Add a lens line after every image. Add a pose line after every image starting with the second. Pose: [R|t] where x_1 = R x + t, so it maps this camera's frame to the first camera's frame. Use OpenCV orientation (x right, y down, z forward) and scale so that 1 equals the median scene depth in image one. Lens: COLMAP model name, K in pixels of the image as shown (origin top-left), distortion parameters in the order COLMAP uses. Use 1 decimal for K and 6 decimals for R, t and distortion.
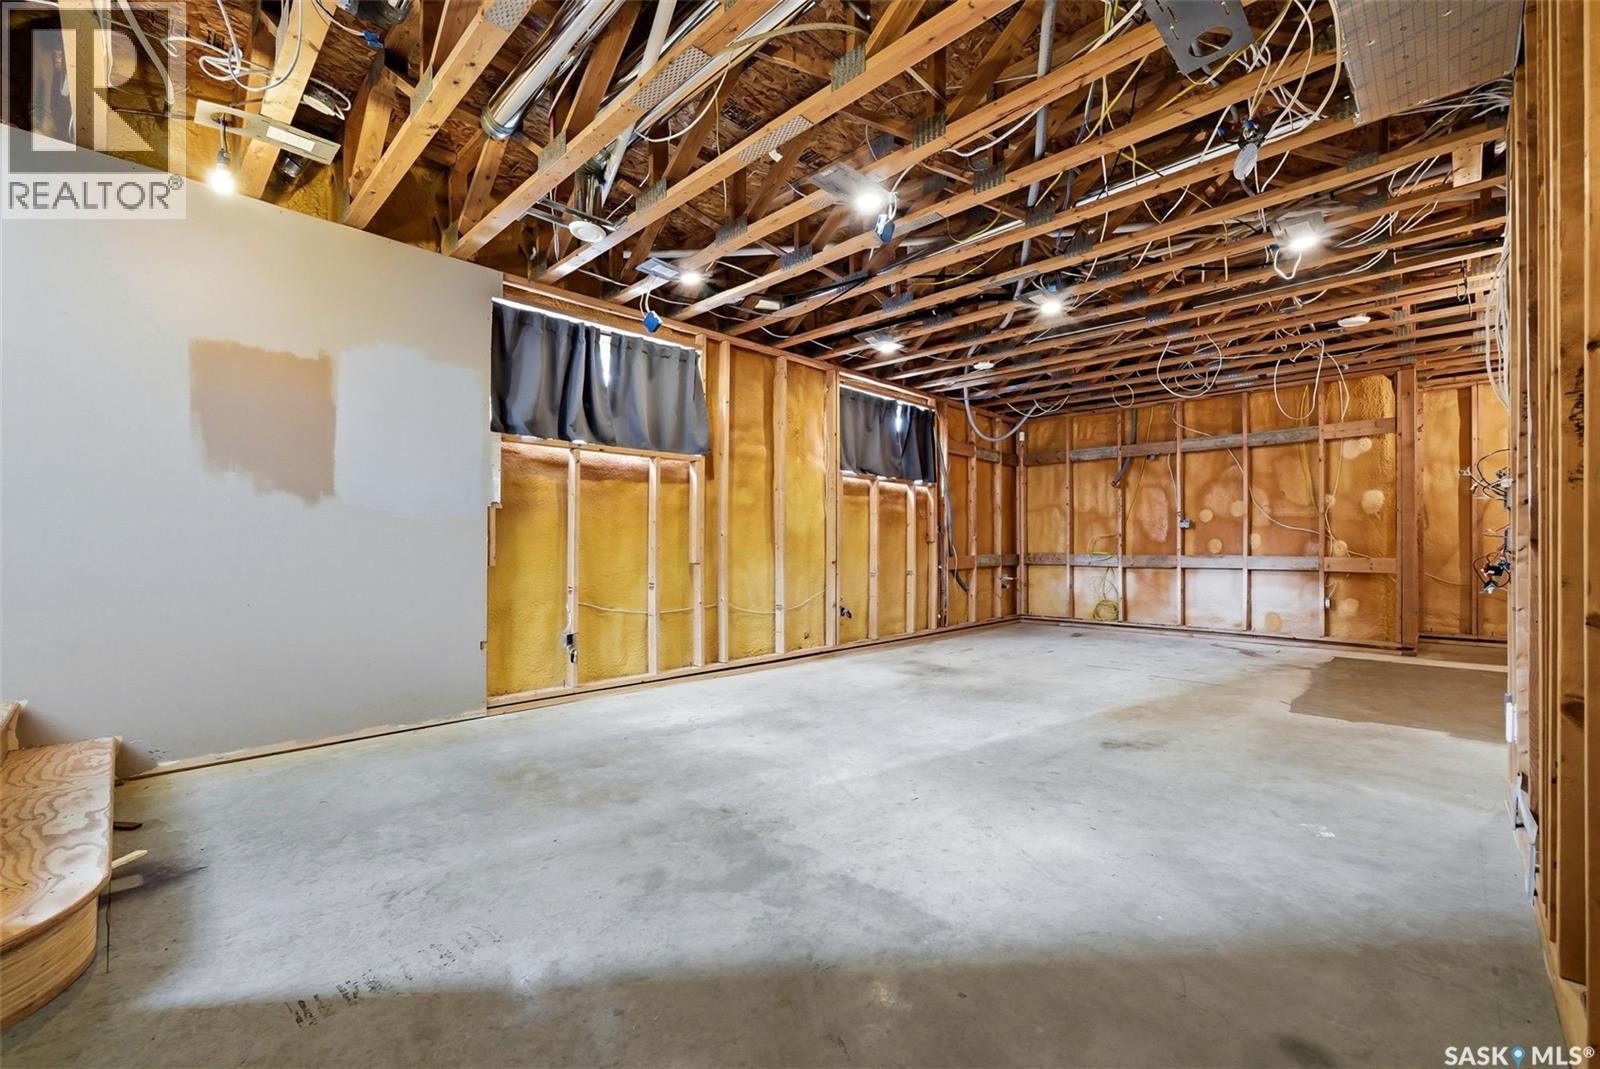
lens RADIAL K [[681.2, 0, 800.0], [0, 681.2, 543.7], [0, 0, 1]] dist [-0.015975, 0.003683]
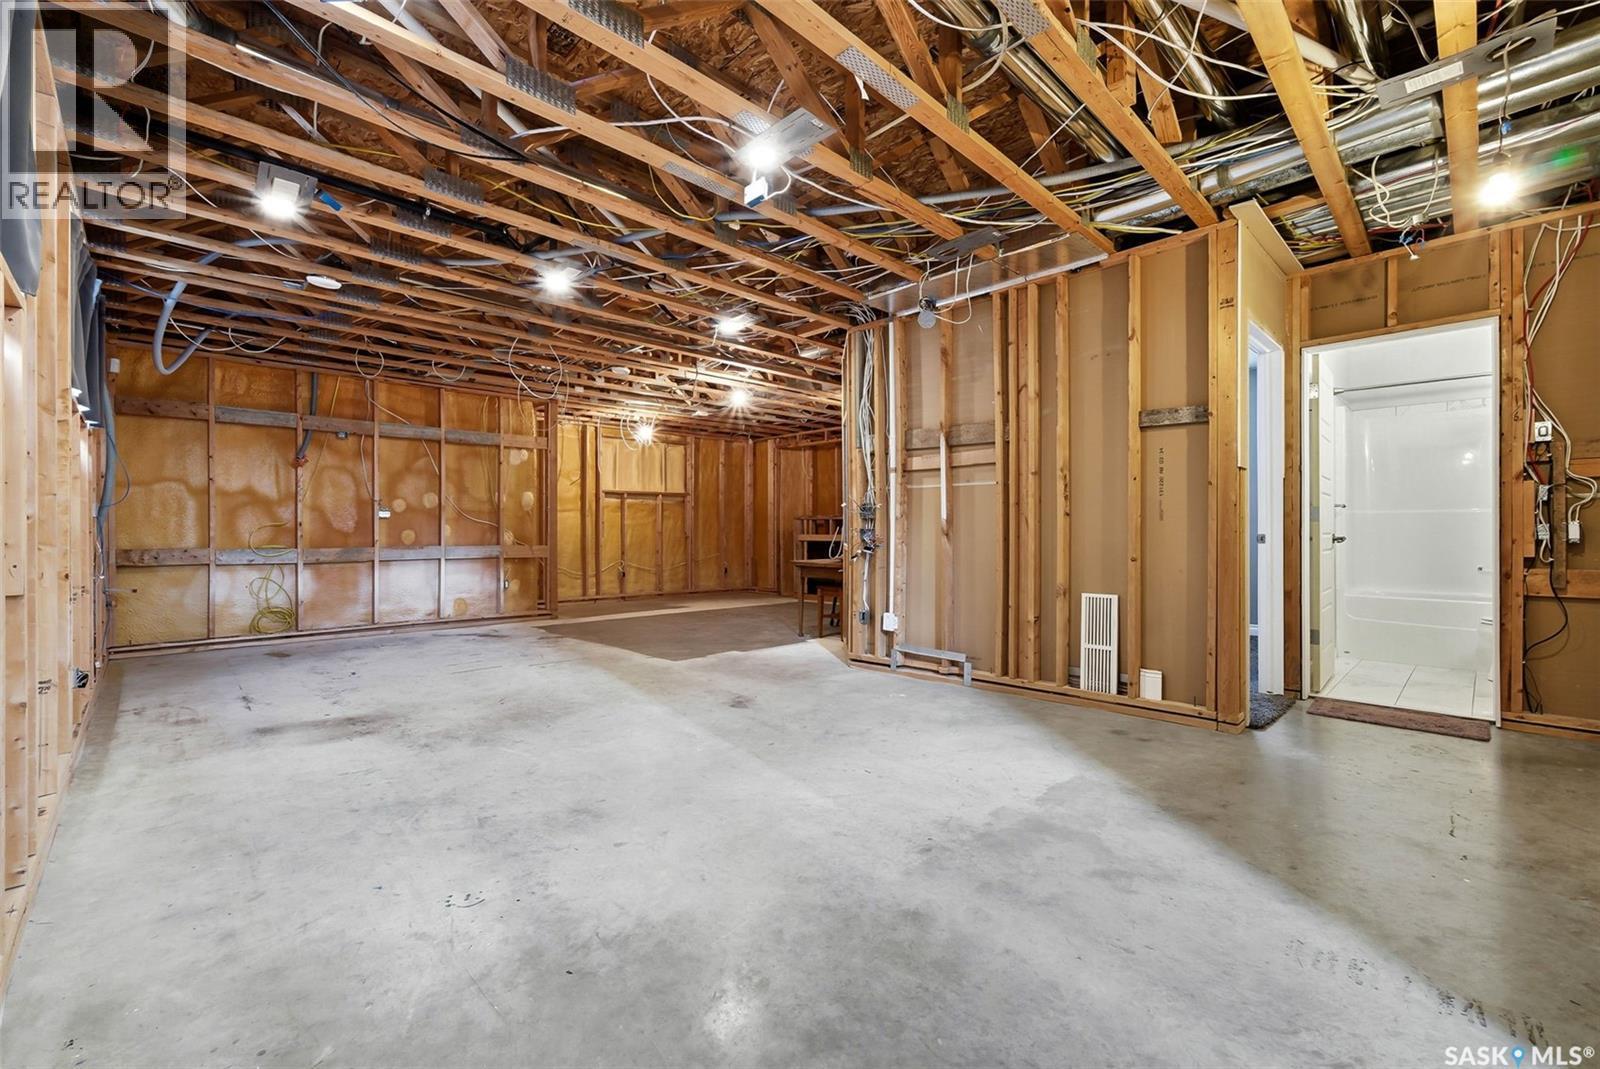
lens RADIAL K [[681.2, 0, 795.5], [0, 681.2, 529.5], [0, 0, 1]] dist [-0.015975, 0.003683]
pose [[0.002629, 0.005561, 0.999981, -0.427936], [-0.000135, 0.999985, -0.005560, -0.002464], [-0.999997, -0.000121, 0.002630, 0.515801]]
